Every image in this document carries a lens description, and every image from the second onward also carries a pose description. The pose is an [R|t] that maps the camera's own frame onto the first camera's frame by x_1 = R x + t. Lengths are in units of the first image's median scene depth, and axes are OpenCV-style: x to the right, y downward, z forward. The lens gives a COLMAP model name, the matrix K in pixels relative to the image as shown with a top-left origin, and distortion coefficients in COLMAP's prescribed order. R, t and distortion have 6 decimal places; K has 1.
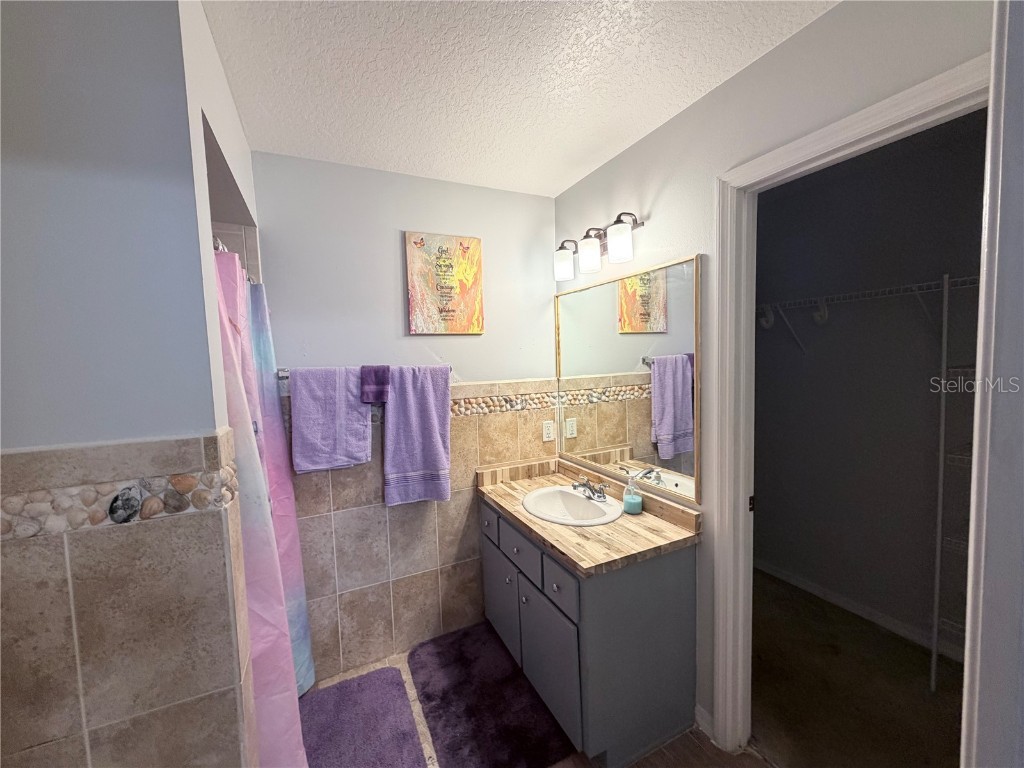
lens RADIAL K [[407.9, 0, 508.7], [0, 407.9, 385.7], [0, 0, 1]] dist [0.001902, 0.000291]
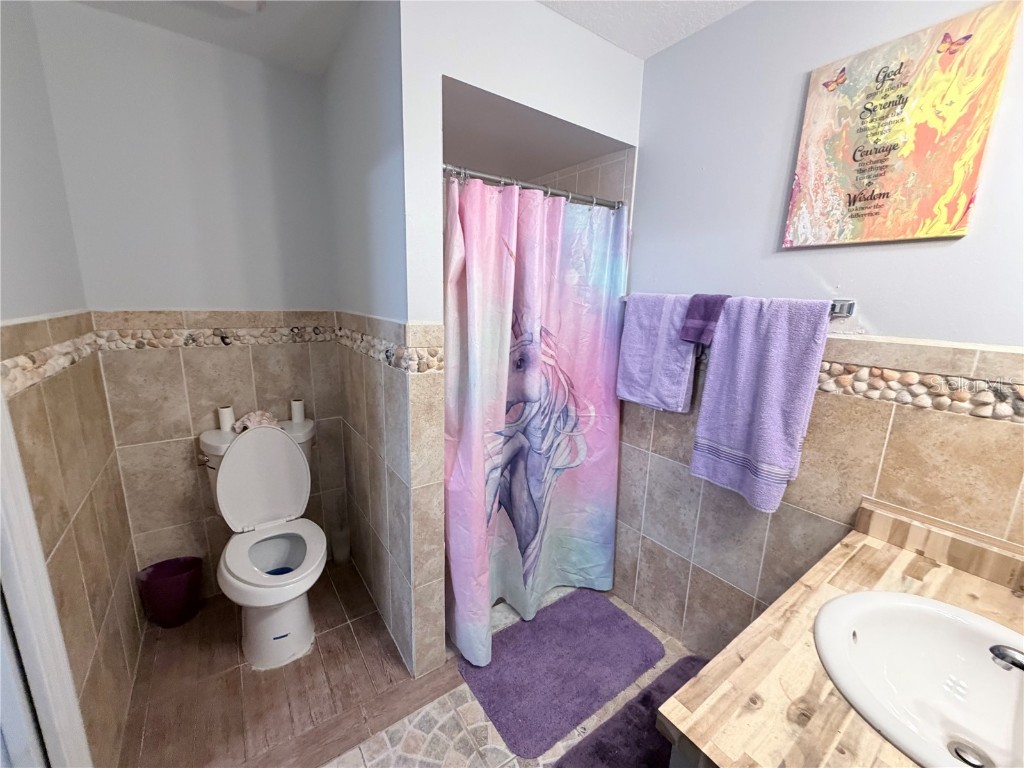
lens RADIAL K [[407.9, 0, 508.7], [0, 407.9, 385.7], [0, 0, 1]] dist [0.001902, 0.000291]
pose [[0.176346, 0.244890, -0.953379, 0.355289], [-0.106512, 0.967618, 0.228846, -0.018032], [0.978548, 0.061190, 0.196720, 0.468729]]
